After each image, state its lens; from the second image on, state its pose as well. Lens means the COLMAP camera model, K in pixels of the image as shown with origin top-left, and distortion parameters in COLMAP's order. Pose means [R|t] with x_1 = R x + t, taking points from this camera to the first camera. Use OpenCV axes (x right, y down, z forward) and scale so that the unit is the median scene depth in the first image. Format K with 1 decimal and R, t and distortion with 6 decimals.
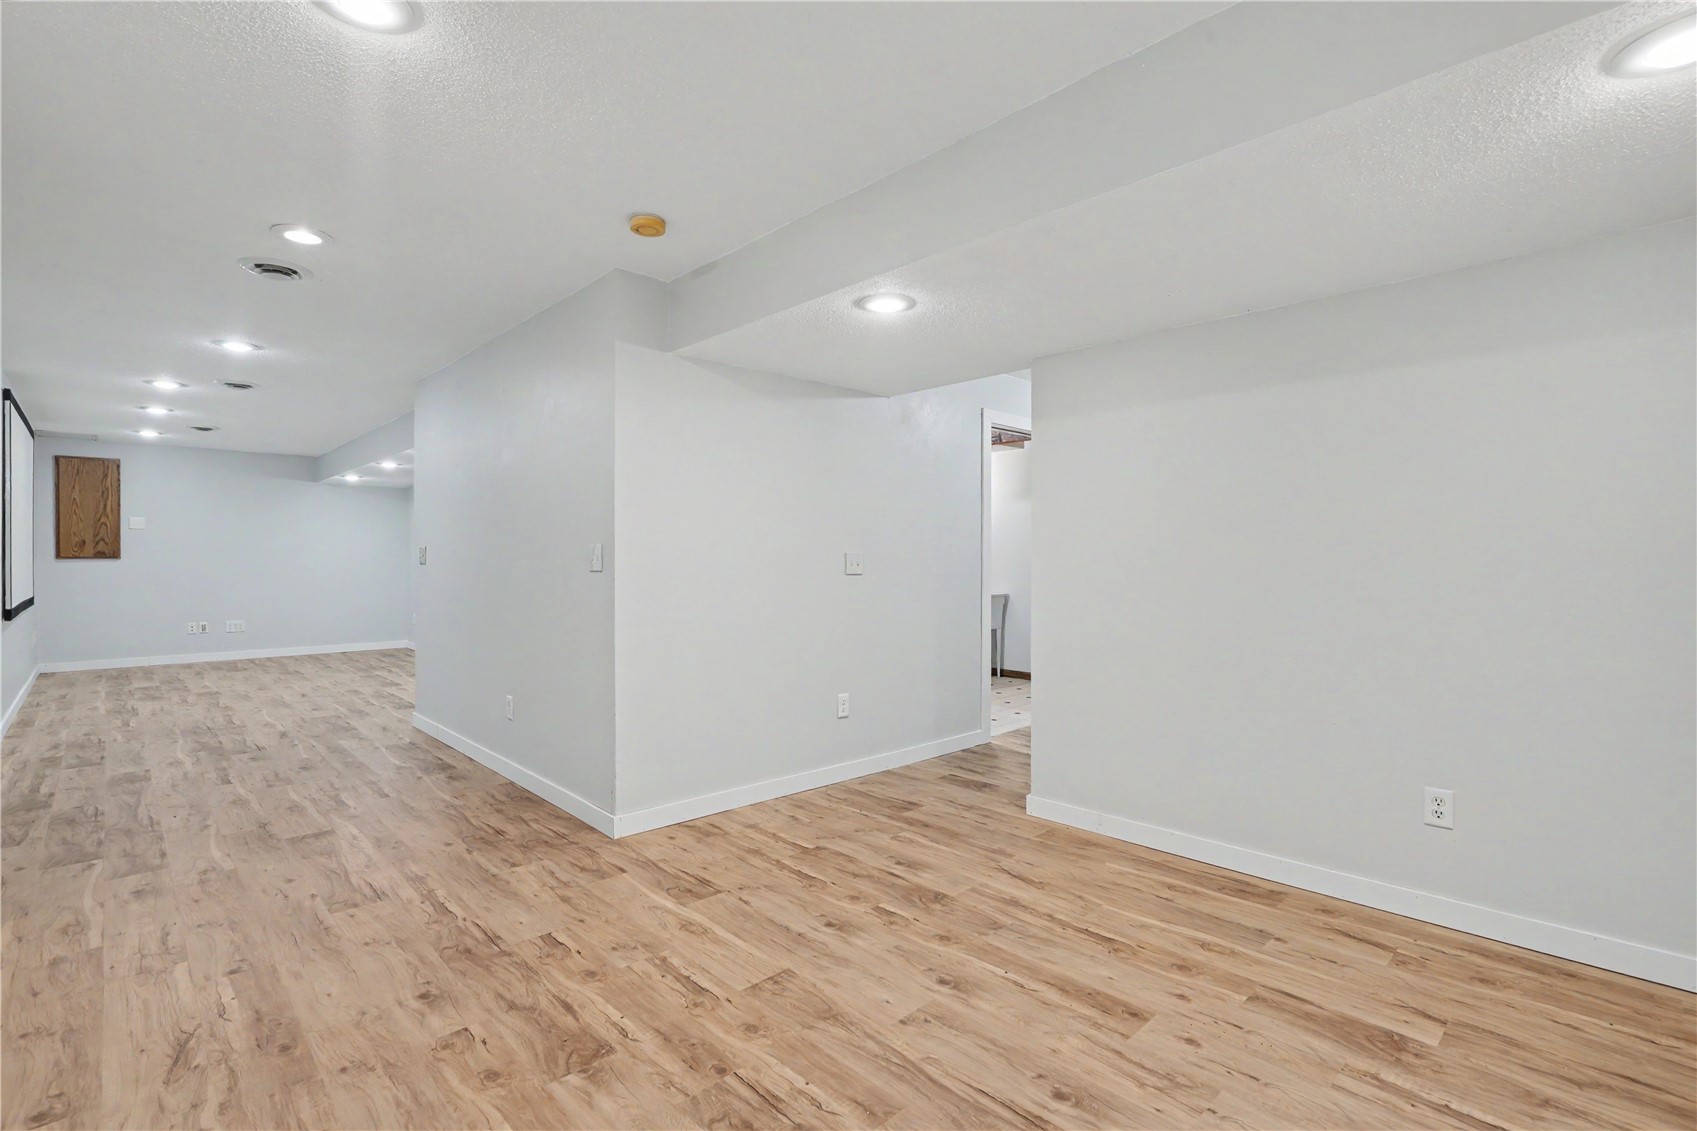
lens RADIAL K [[776.2, 0, 845.8], [0, 776.2, 571.8], [0, 0, 1]] dist [0.003175, 0.001003]
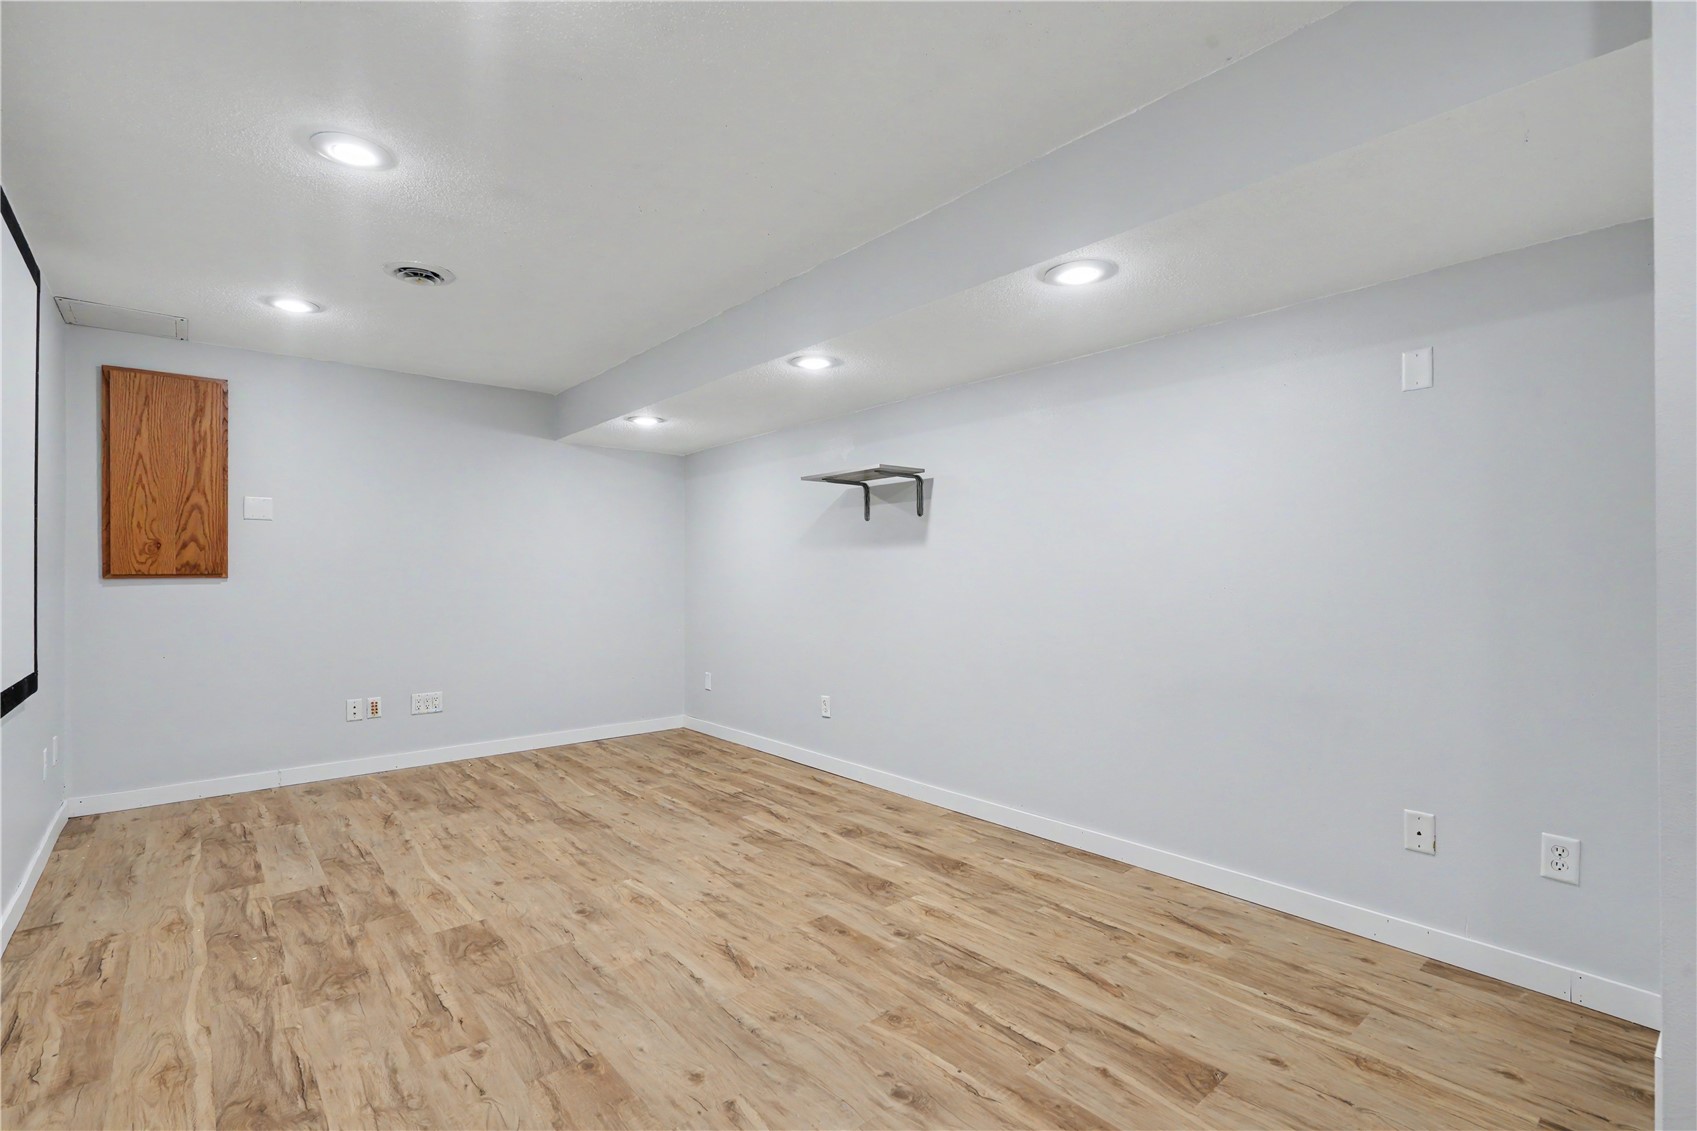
lens RADIAL K [[739.4, 0, 851.6], [0, 739.4, 579.1], [0, 0, 1]] dist [-0.012645, 0.000055]
pose [[0.999353, 0.001124, -0.035951, -0.062147], [-0.001145, 0.999999, -0.000561, -0.001929], [0.035951, 0.000602, 0.999353, 0.065833]]
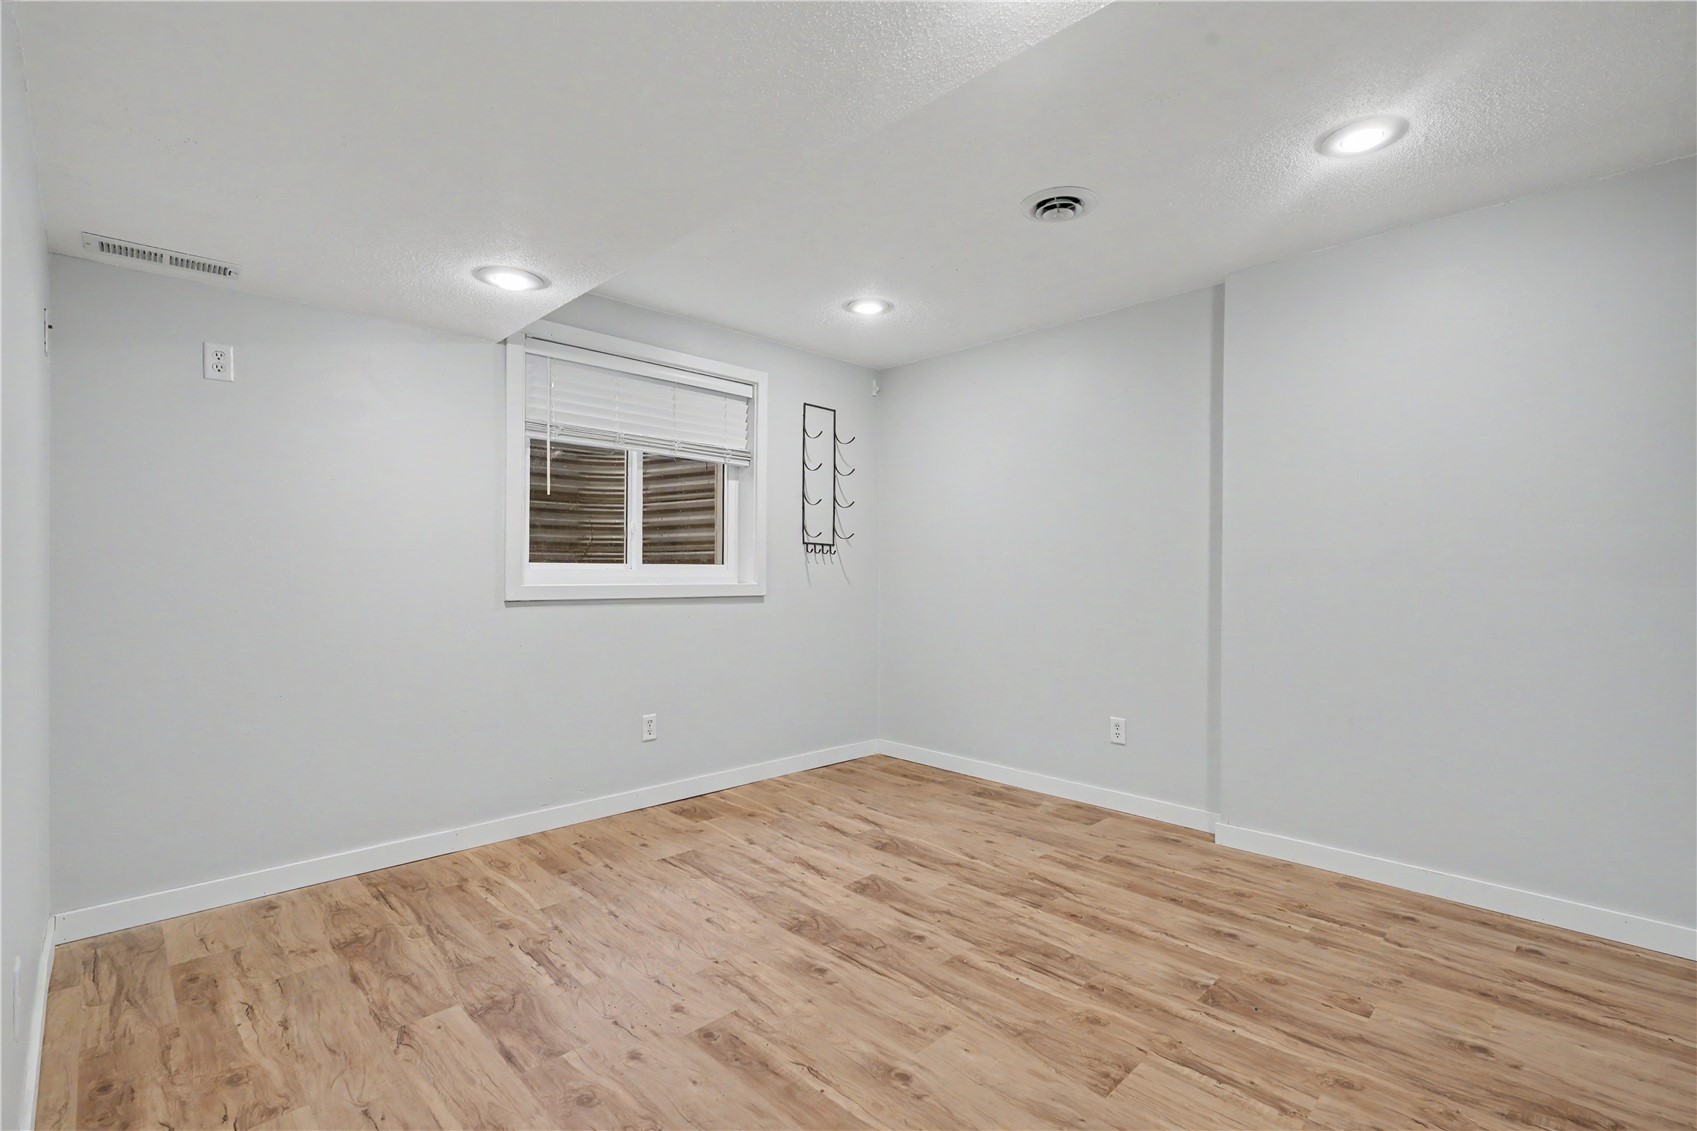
lens RADIAL K [[776.2, 0, 845.8], [0, 776.2, 571.8], [0, 0, 1]] dist [0.003175, 0.001003]
pose [[-0.999926, -0.005620, -0.010802, 0.244301], [-0.005809, 0.999828, 0.017611, -0.023450], [0.010701, 0.017672, -0.999787, 2.224815]]
